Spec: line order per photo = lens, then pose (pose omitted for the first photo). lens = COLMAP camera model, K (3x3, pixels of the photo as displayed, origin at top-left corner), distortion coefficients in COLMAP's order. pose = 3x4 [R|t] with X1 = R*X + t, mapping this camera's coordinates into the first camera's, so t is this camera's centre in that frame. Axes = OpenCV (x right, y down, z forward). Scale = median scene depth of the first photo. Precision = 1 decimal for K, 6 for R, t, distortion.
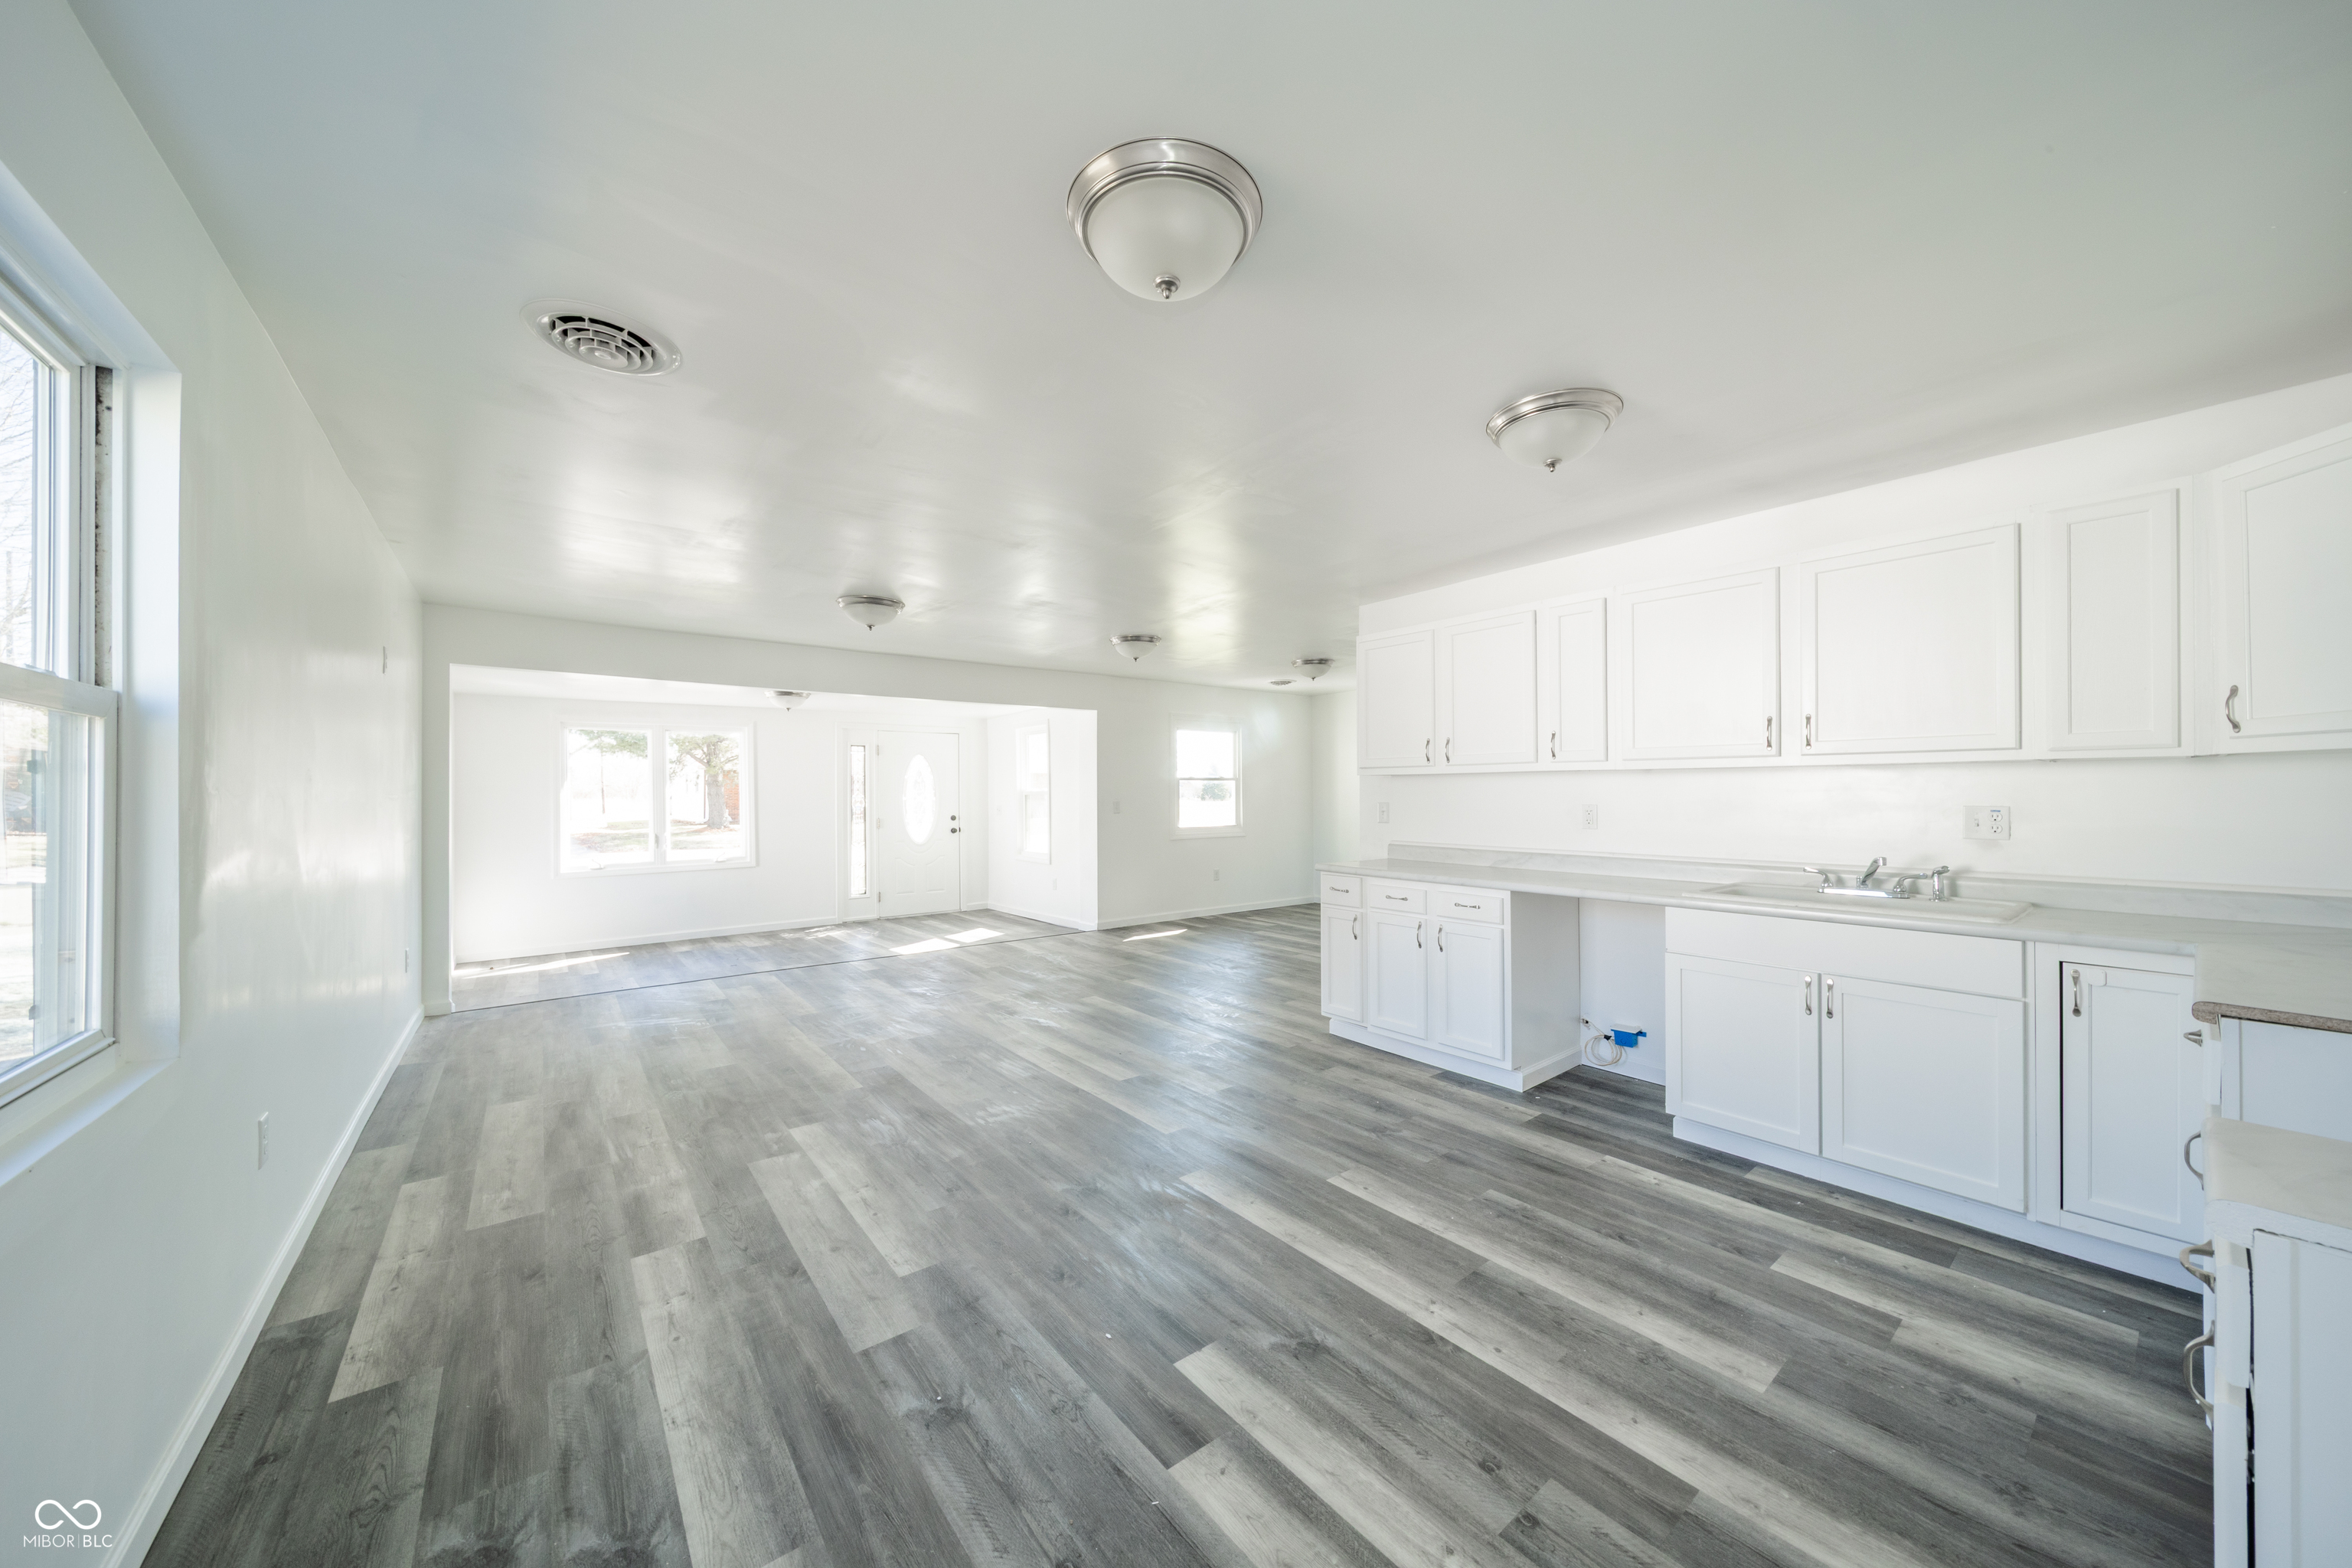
lens RADIAL K [[800.1, 0, 1197.3], [0, 800.1, 783.3], [0, 0, 1]] dist [-0.001850, -0.000229]
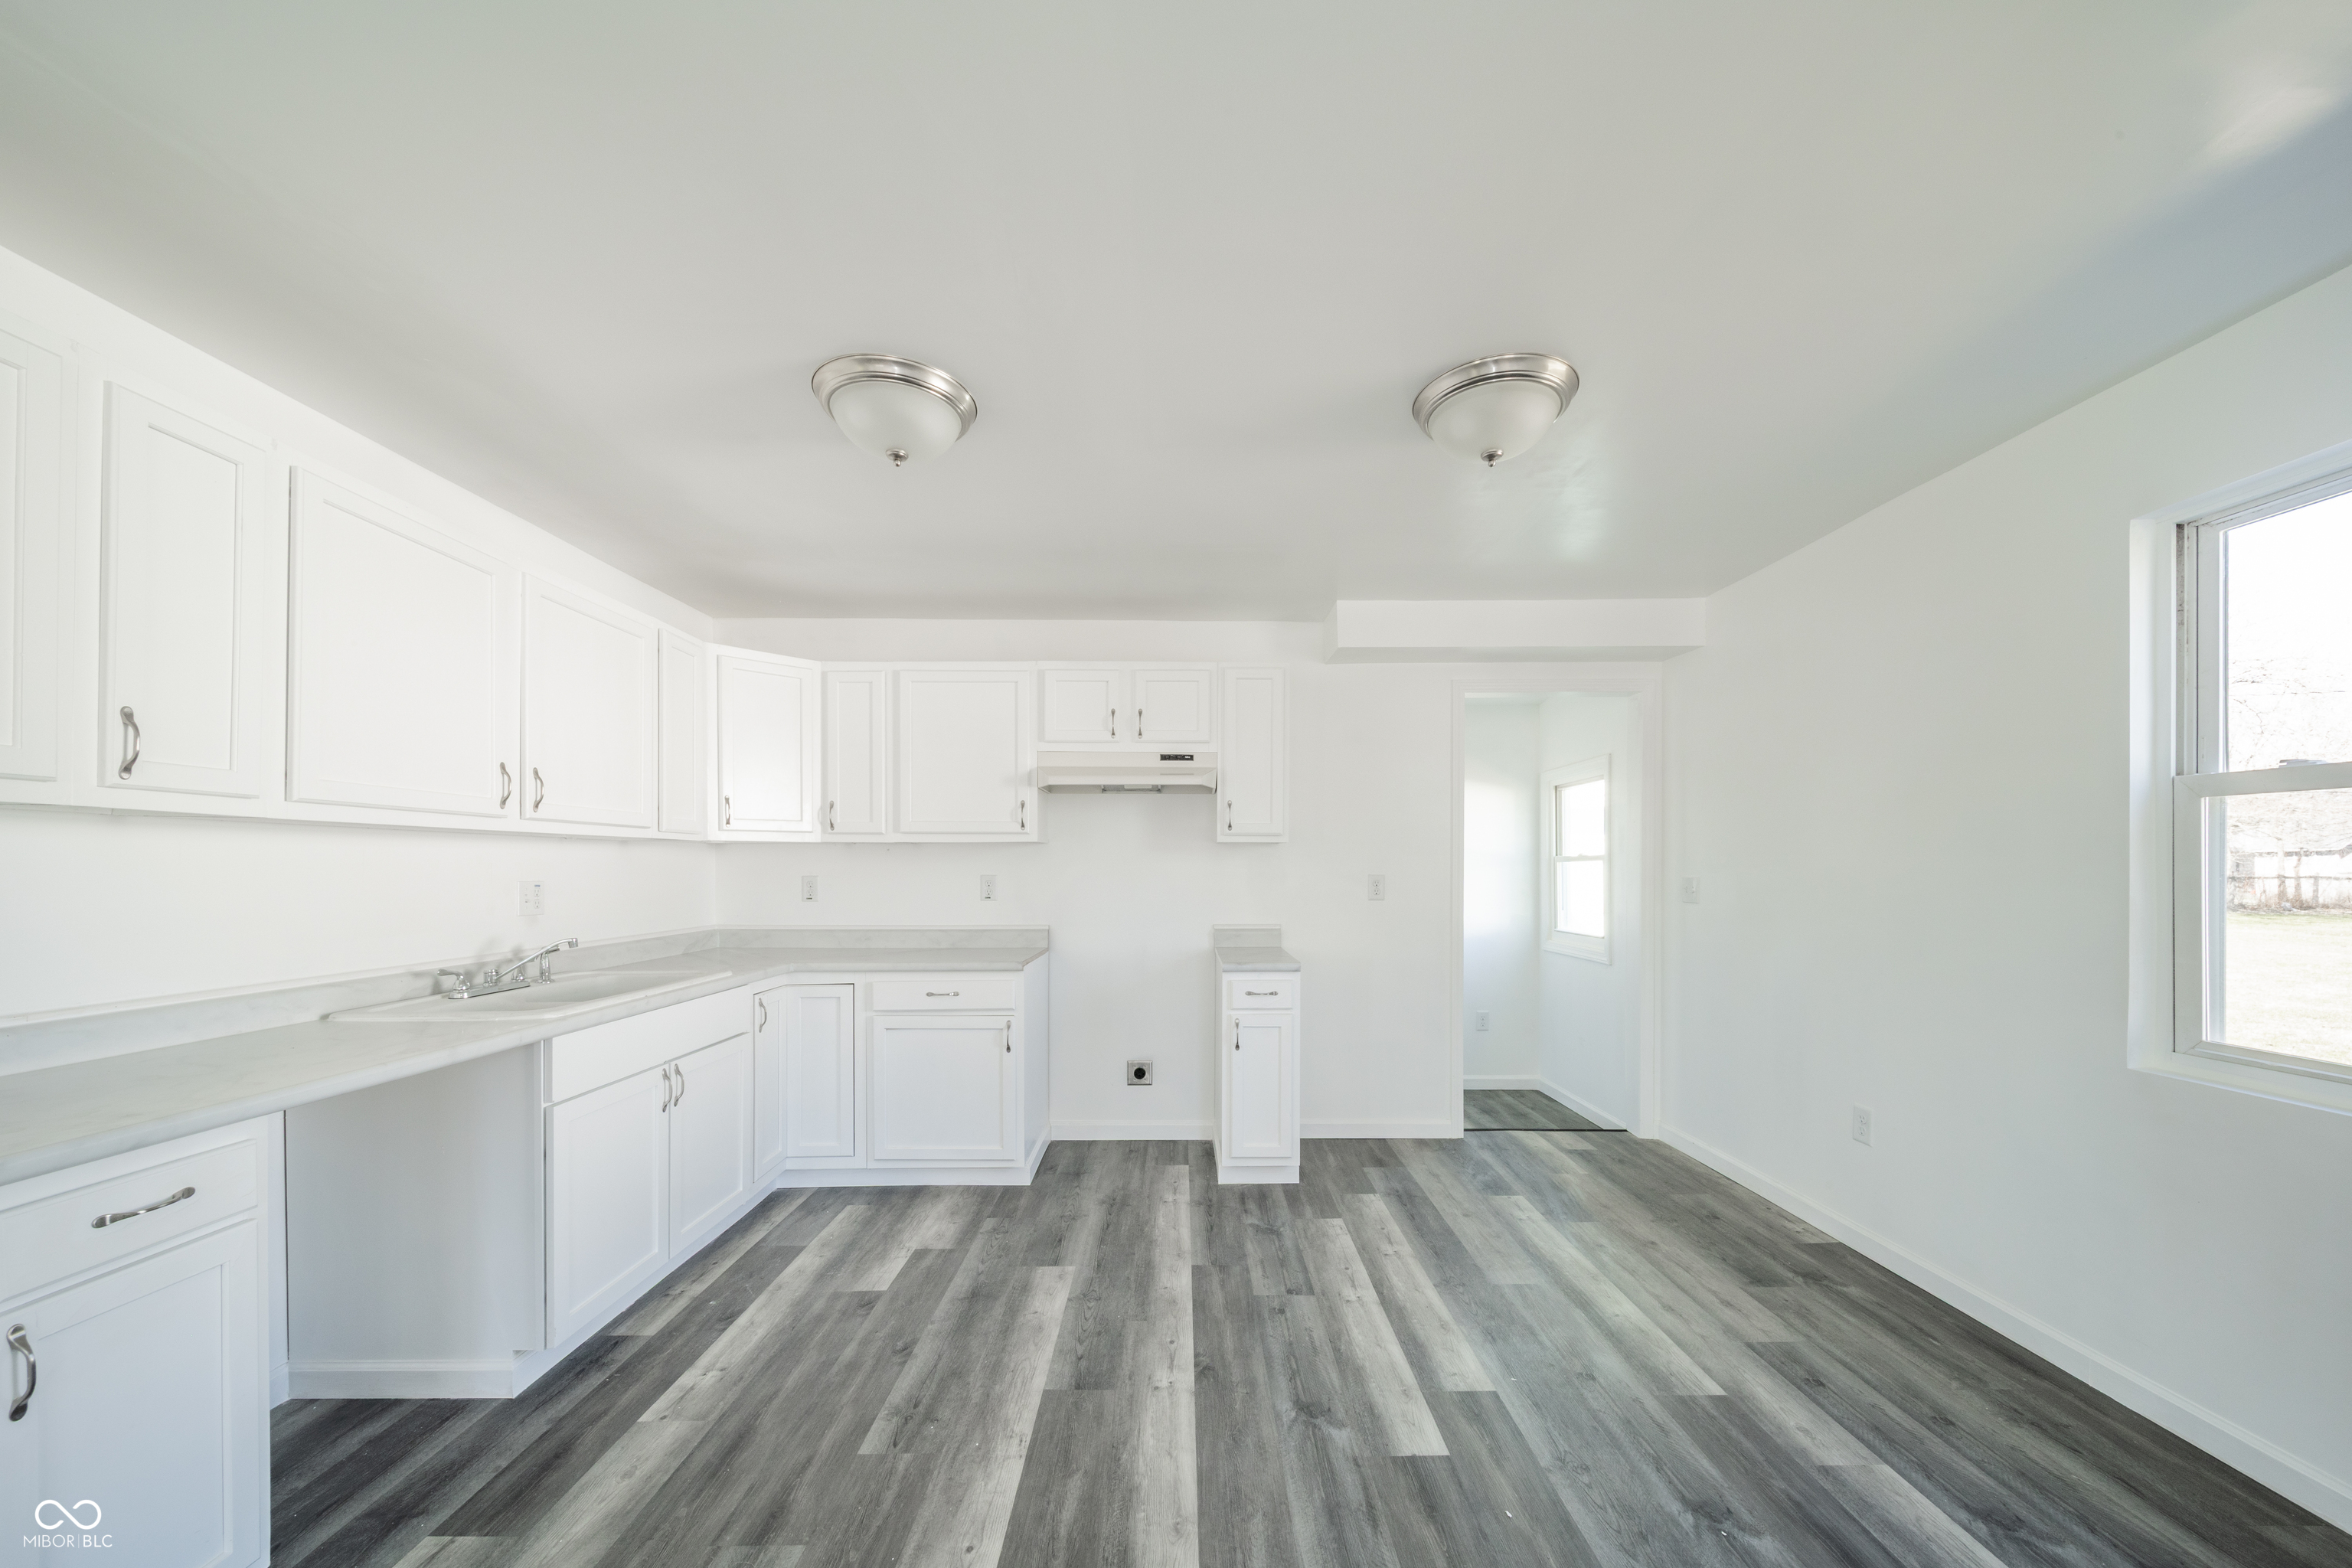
lens RADIAL K [[839.2, 0, 1181.4], [0, 839.2, 865.5], [0, 0, 1]] dist [0.010022, -0.000052]
pose [[-0.772919, 0.003783, 0.634494, -0.256289], [-0.004684, 0.999921, -0.011668, 0.016960], [-0.634488, -0.011990, -0.772840, 1.196865]]
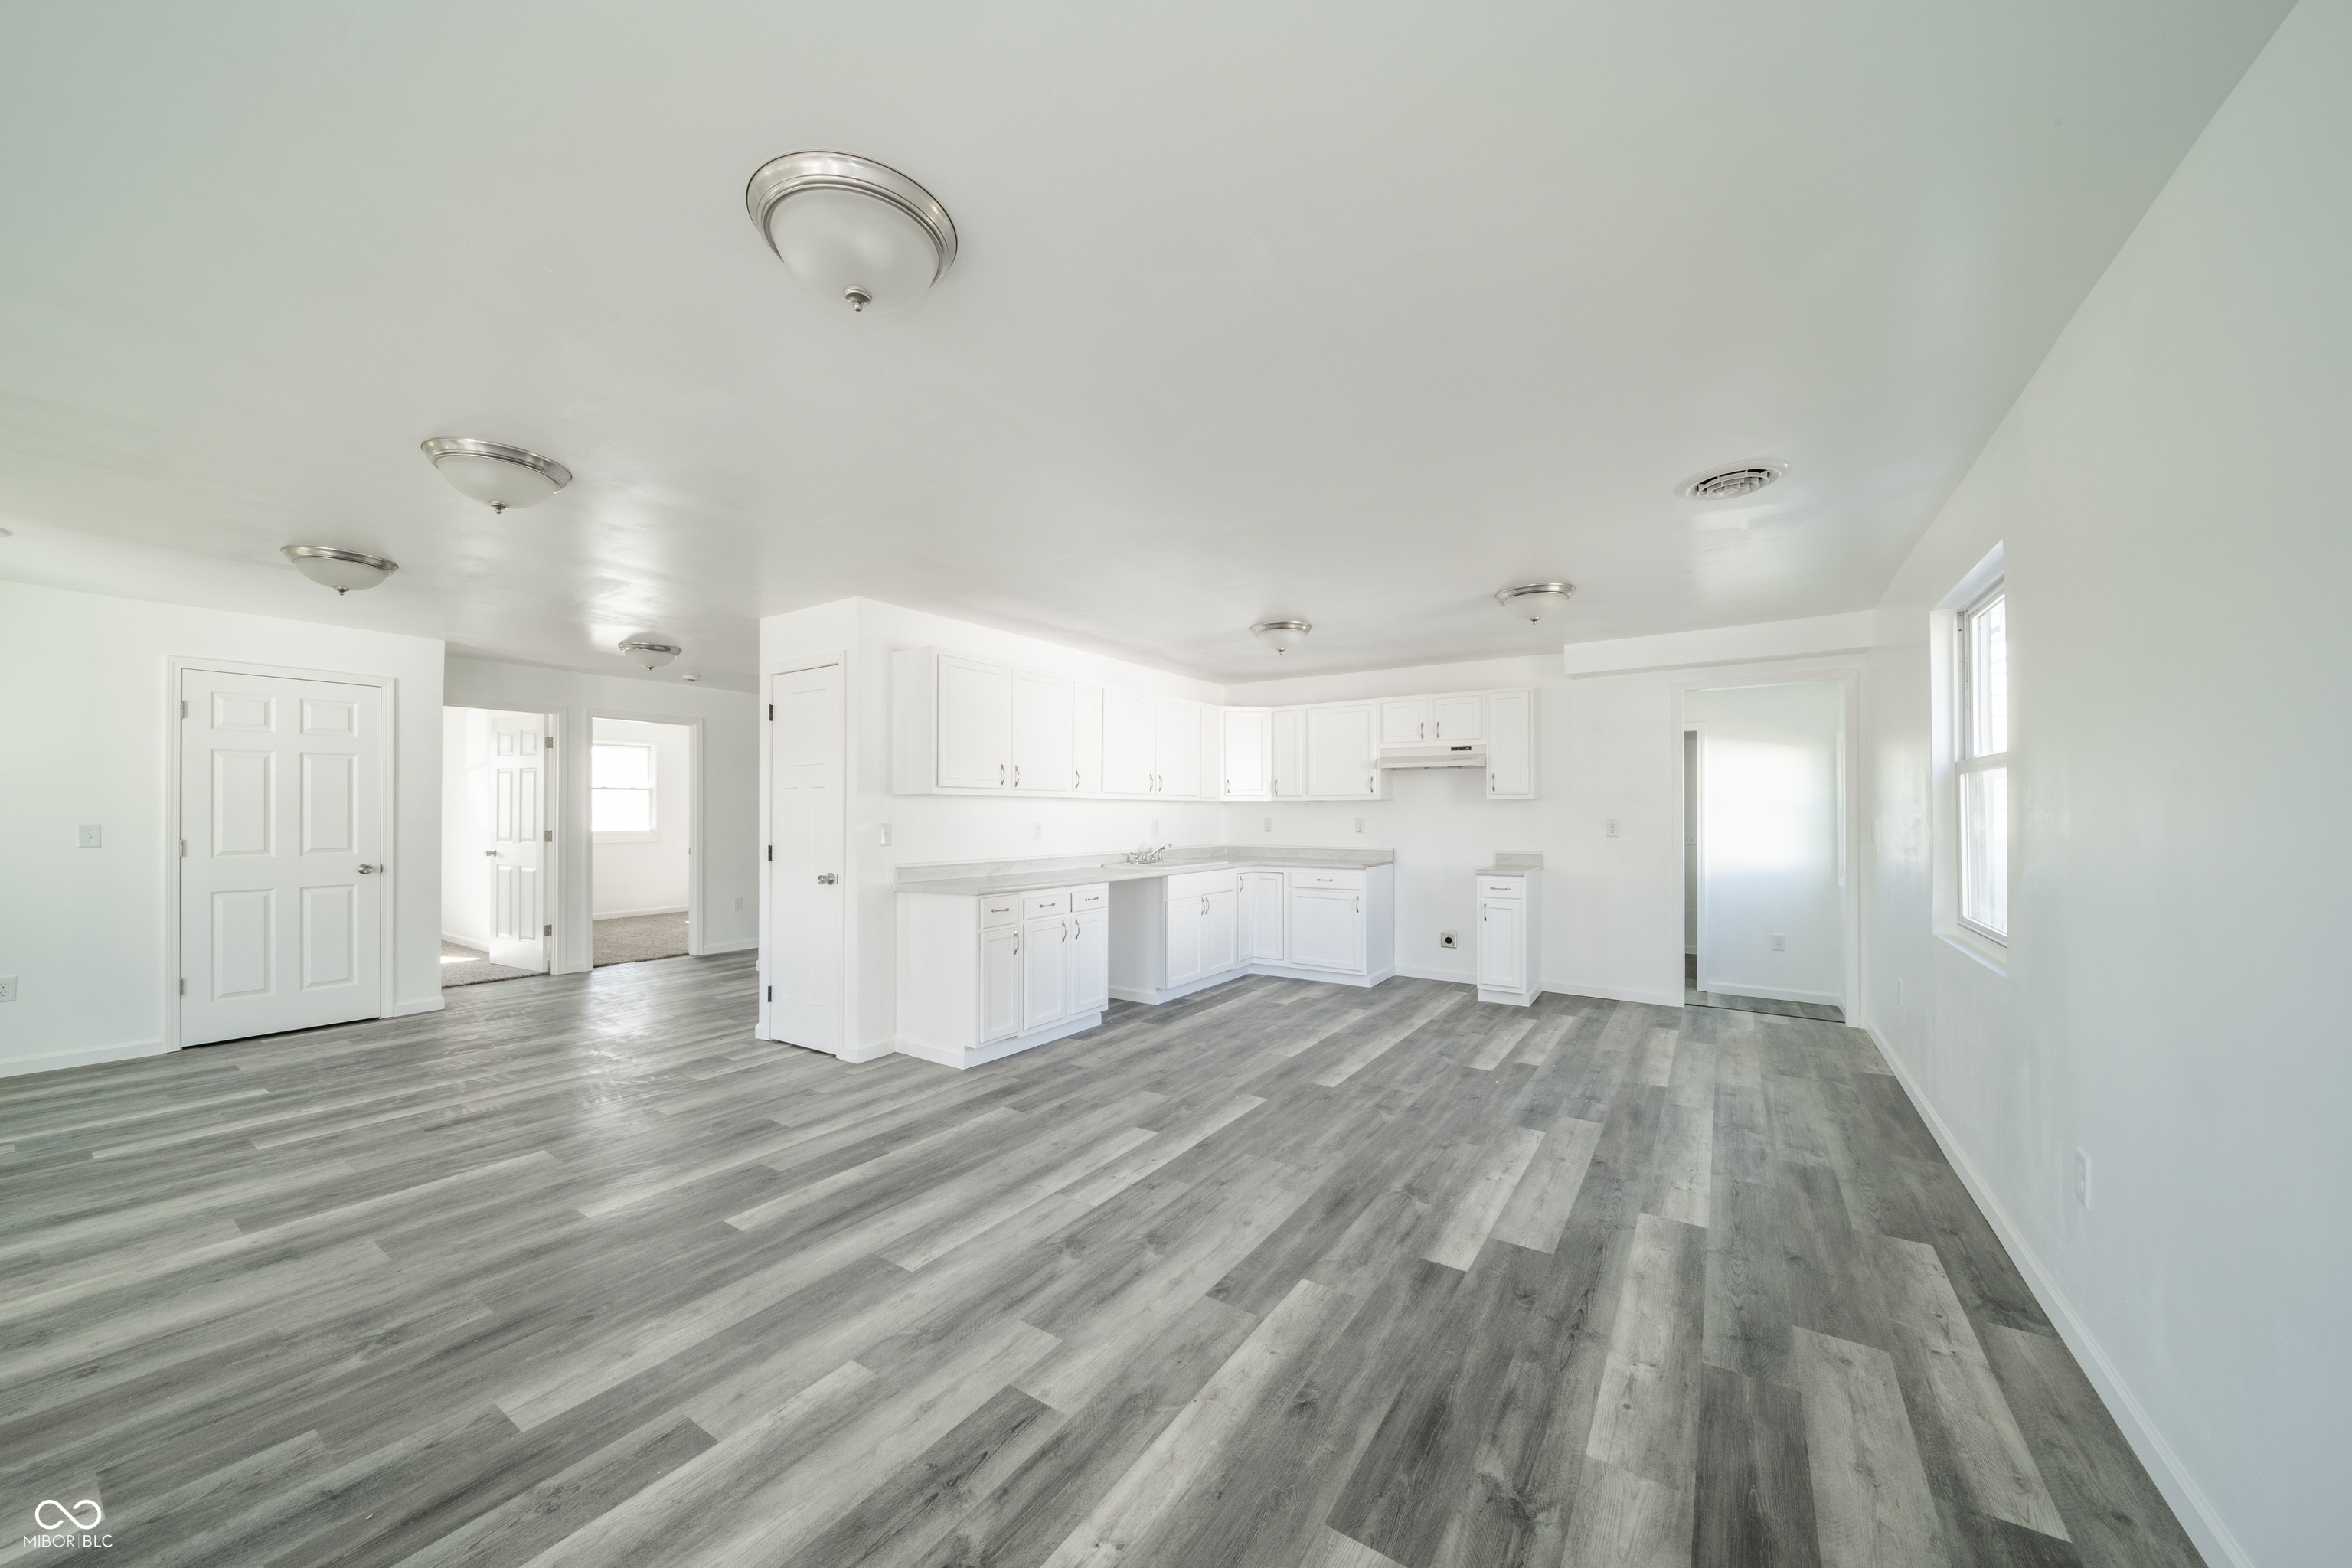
lens RADIAL K [[811.0, 0, 1140.0], [0, 811.0, 806.1], [0, 0, 1]] dist [-0.000670, -0.000136]
pose [[-0.250041, 0.009374, 0.968190, -1.182444], [-0.009746, 0.999878, -0.012198, 0.017046], [-0.968186, -0.012486, -0.249920, 1.508639]]
